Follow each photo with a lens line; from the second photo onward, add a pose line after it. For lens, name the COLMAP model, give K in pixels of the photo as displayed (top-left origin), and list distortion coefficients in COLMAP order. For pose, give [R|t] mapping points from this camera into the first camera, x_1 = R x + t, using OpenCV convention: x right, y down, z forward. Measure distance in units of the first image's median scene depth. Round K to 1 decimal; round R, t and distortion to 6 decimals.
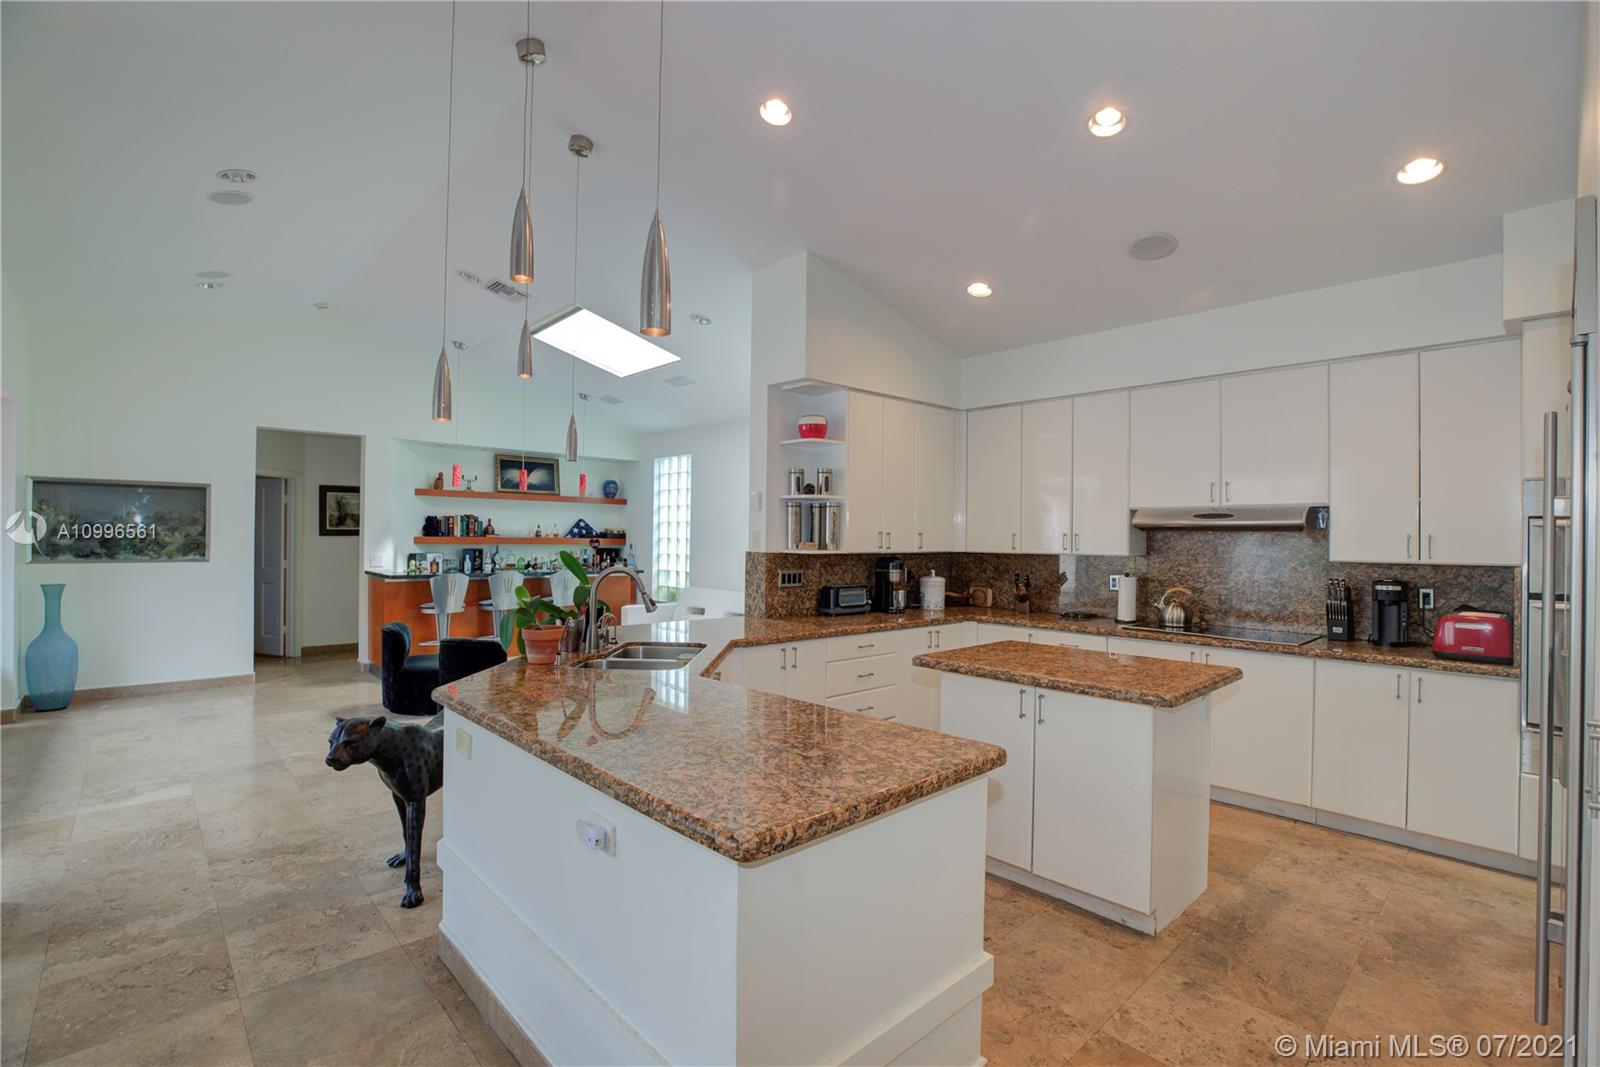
lens RADIAL K [[729.6, 0, 810.4], [0, 729.6, 535.0], [0, 0, 1]] dist [-0.029521, 0.006380]
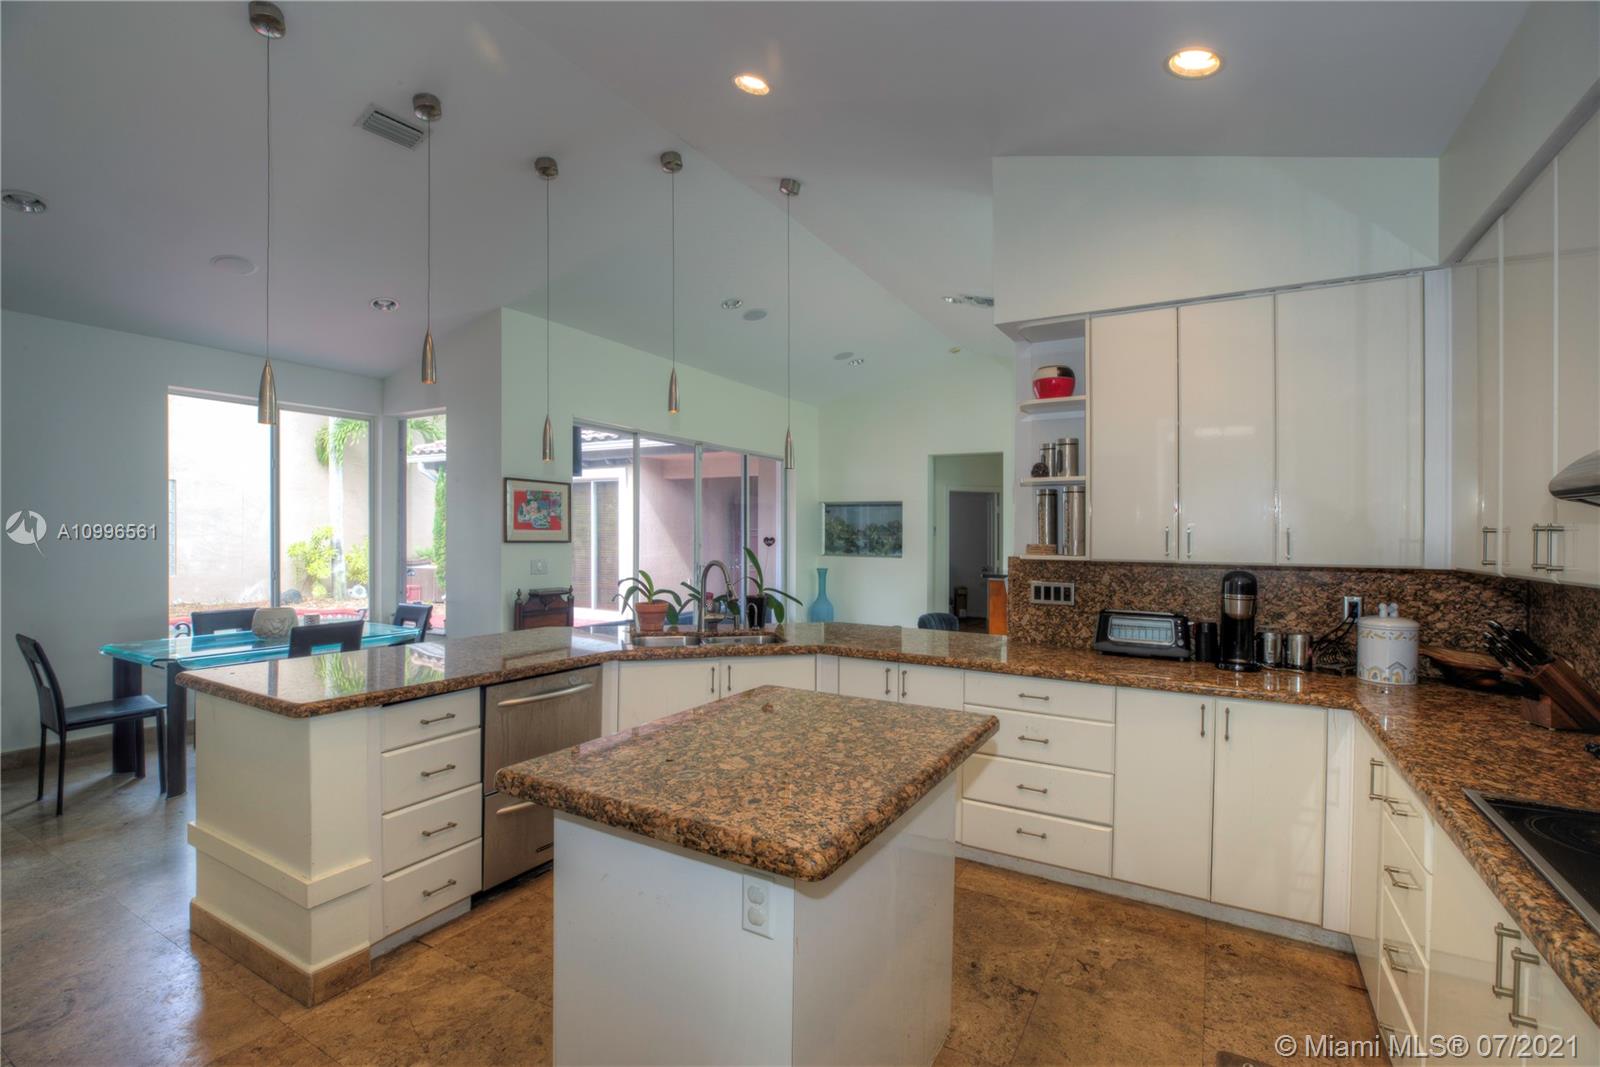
lens RADIAL K [[729.6, 0, 794.8], [0, 729.6, 543.3], [0, 0, 1]] dist [-0.029521, 0.006380]
pose [[0.290926, 0.005476, -0.956730, 0.374555], [-0.005866, 0.999975, 0.003939, 0.004923], [0.956727, 0.004466, 0.290951, 0.336368]]
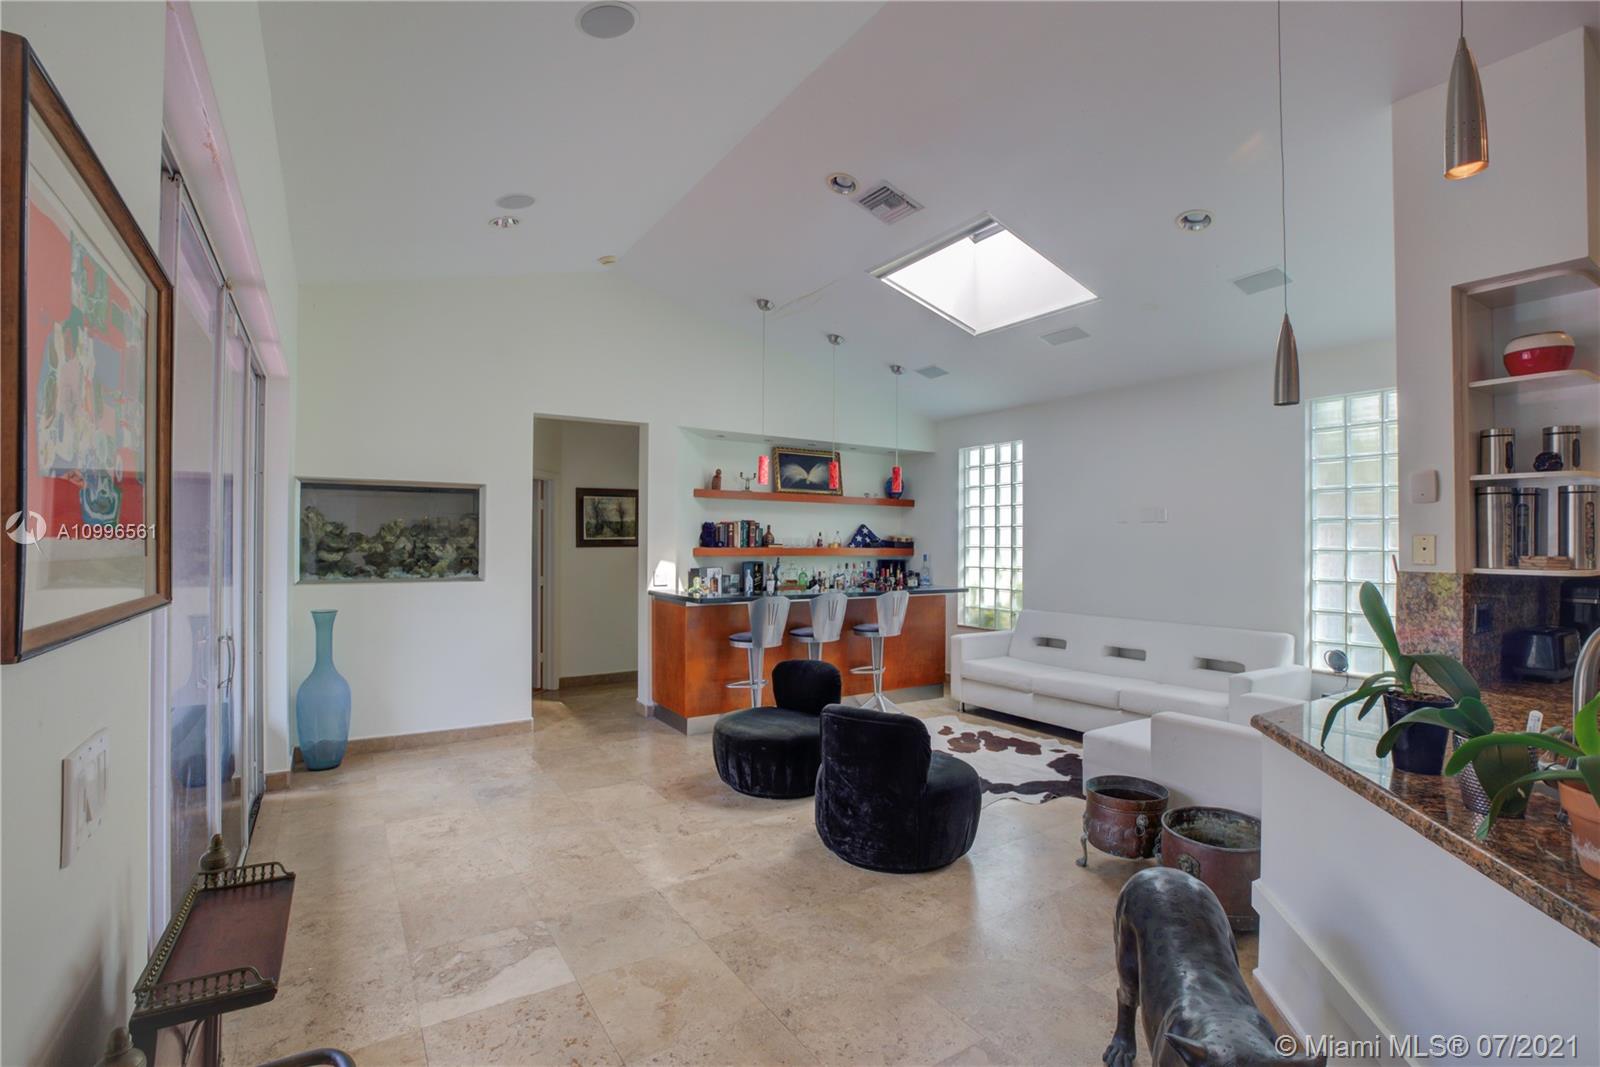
lens RADIAL K [[729.6, 0, 805.9], [0, 729.6, 534.5], [0, 0, 1]] dist [-0.029521, 0.006380]
pose [[0.984177, -0.008883, -0.176967, -0.285030], [0.007245, 0.999925, -0.009900, -0.003591], [0.177041, 0.008461, 0.984167, 0.217943]]
